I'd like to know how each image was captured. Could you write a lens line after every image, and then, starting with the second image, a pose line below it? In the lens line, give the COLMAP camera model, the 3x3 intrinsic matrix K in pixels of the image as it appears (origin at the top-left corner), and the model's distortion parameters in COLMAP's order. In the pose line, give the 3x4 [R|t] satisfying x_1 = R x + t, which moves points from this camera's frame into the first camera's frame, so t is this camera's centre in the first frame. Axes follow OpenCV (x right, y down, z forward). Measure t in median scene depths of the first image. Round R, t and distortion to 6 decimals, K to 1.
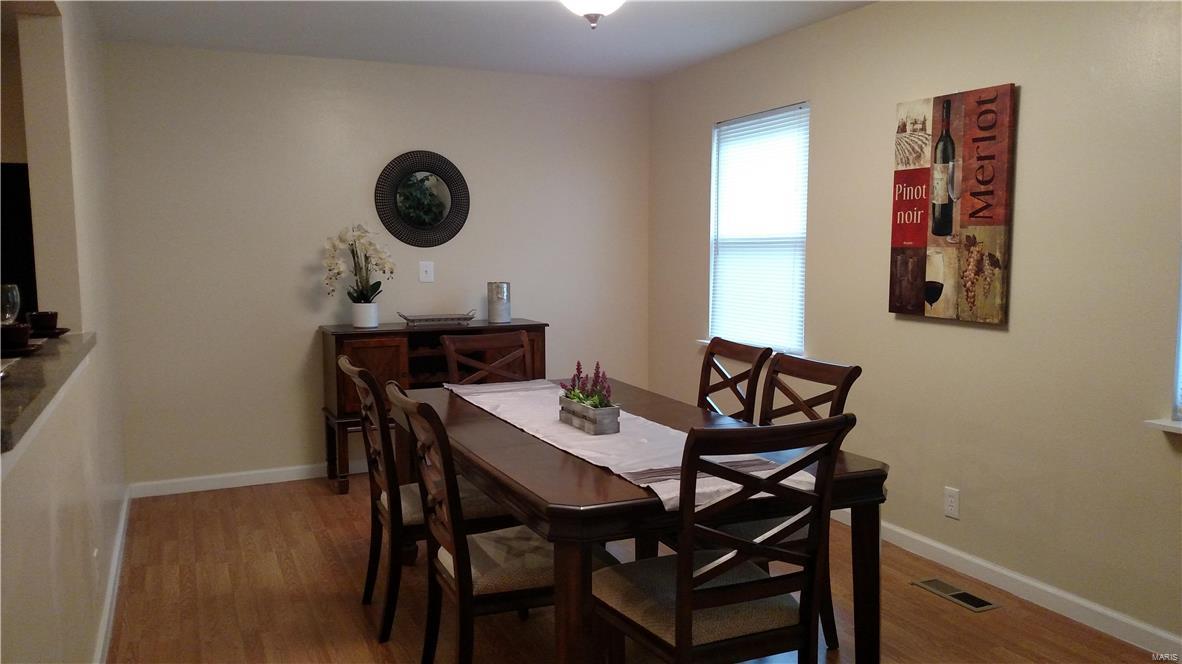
lens RADIAL K [[905.3, 0, 590.4], [0, 905.3, 326.4], [0, 0, 1]] dist [-0.010710, -0.006799]
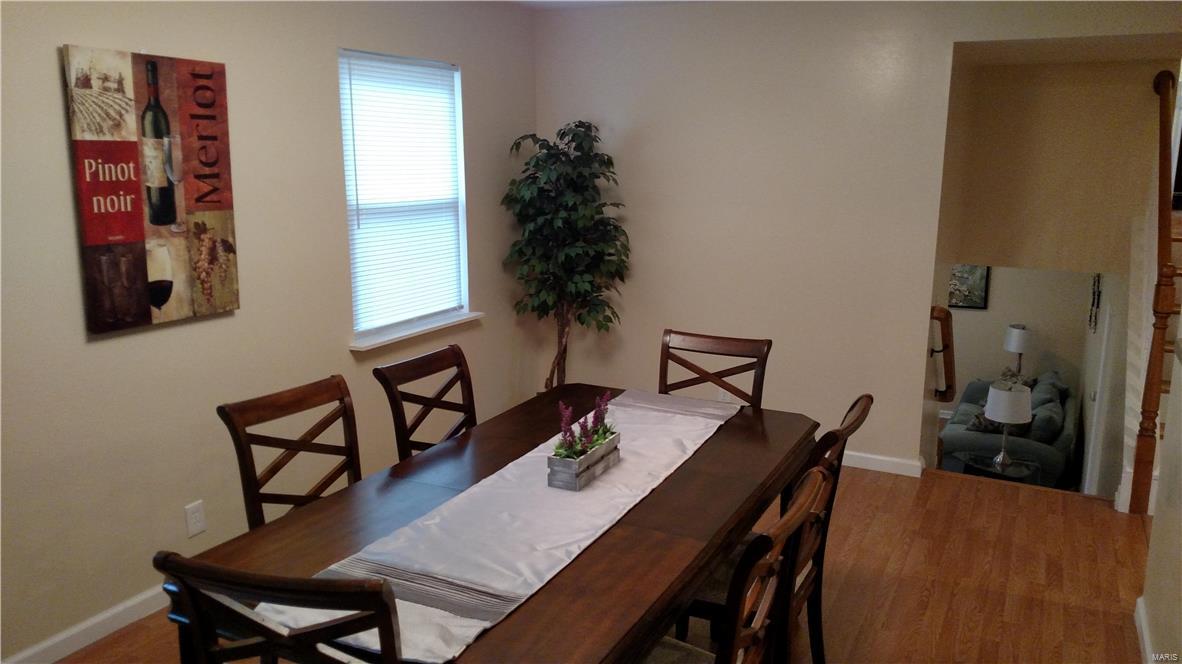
lens RADIAL K [[905.3, 0, 589.7], [0, 905.3, 337.6], [0, 0, 1]] dist [-0.010710, -0.006799]
pose [[-0.627519, -0.154240, 0.763171, -0.526848], [0.069034, 0.965300, 0.251854, -0.185936], [-0.775535, 0.210728, -0.595096, 1.230720]]
